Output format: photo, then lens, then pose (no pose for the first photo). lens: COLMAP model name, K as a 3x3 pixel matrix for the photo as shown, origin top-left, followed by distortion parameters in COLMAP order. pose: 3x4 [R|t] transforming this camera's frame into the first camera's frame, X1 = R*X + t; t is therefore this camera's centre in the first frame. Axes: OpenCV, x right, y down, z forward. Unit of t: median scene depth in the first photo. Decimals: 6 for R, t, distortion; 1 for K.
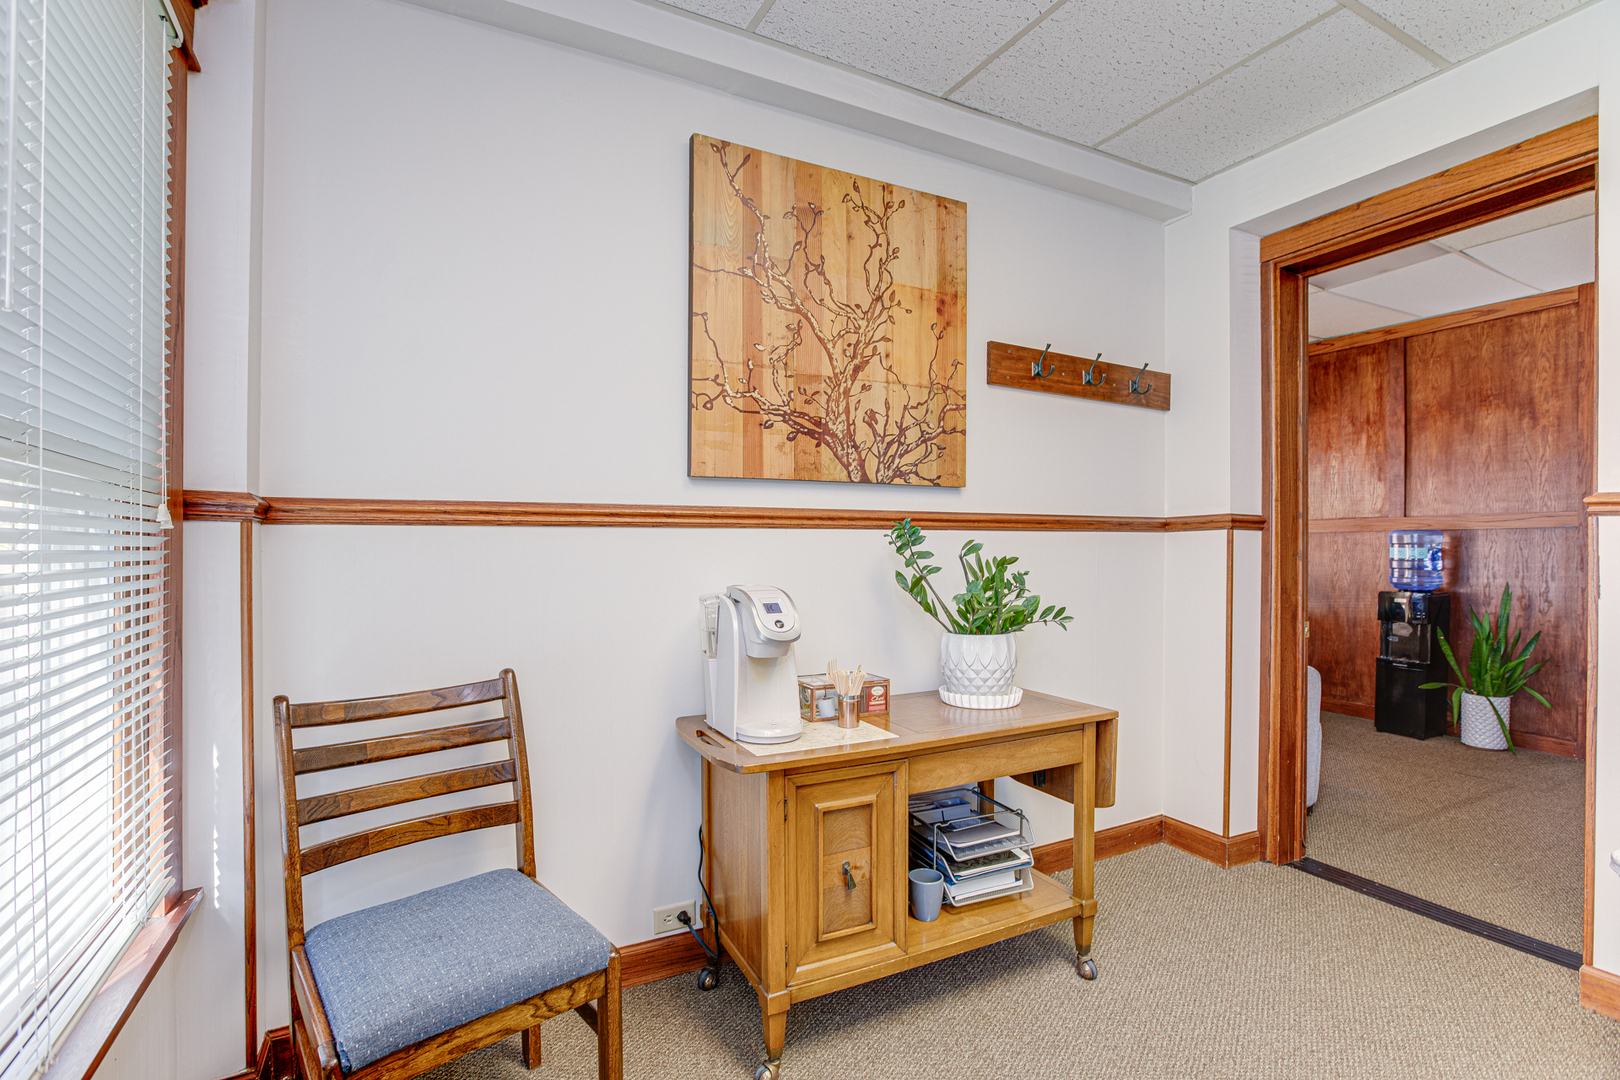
lens RADIAL K [[759.3, 0, 813.8], [0, 759.3, 554.0], [0, 0, 1]] dist [-0.001067, -0.000938]
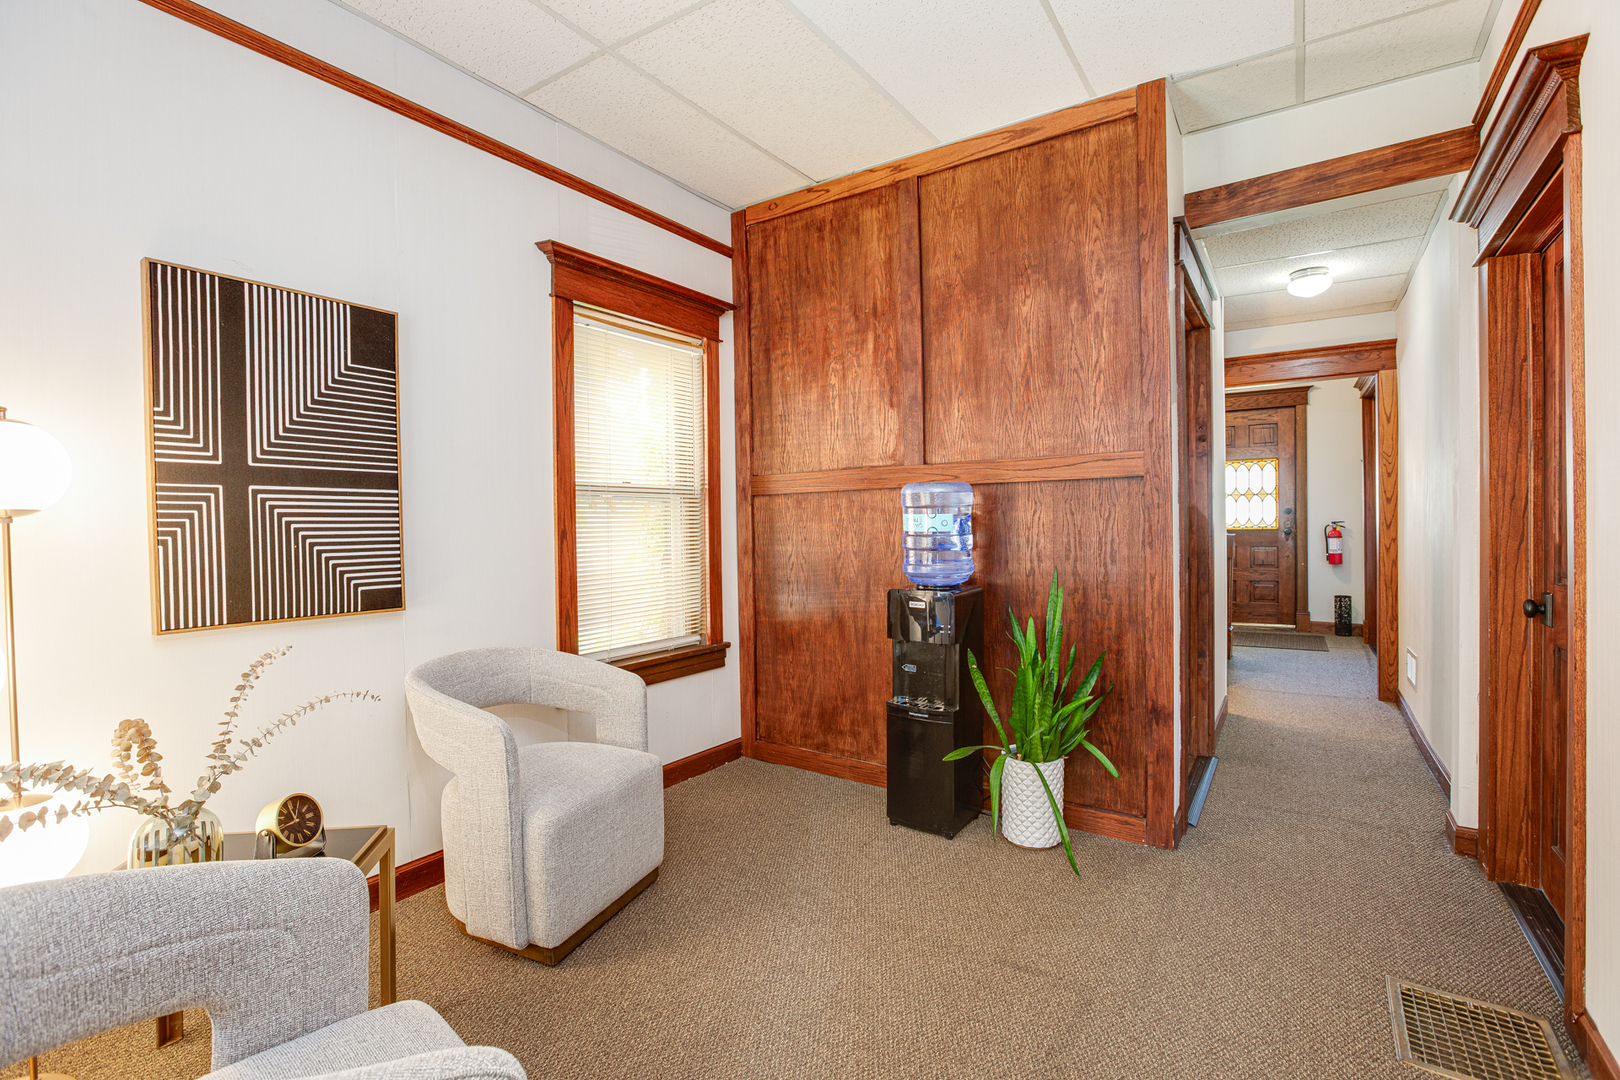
lens RADIAL K [[747.0, 0, 810.0], [0, 747.0, 540.0], [0, 0, 1]] dist [-0.037083, 0.000213]
pose [[0.893610, -0.030379, 0.447815, 0.440476], [0.023188, 0.999499, 0.021534, -0.002672], [-0.448245, -0.008860, 0.893867, 0.519666]]
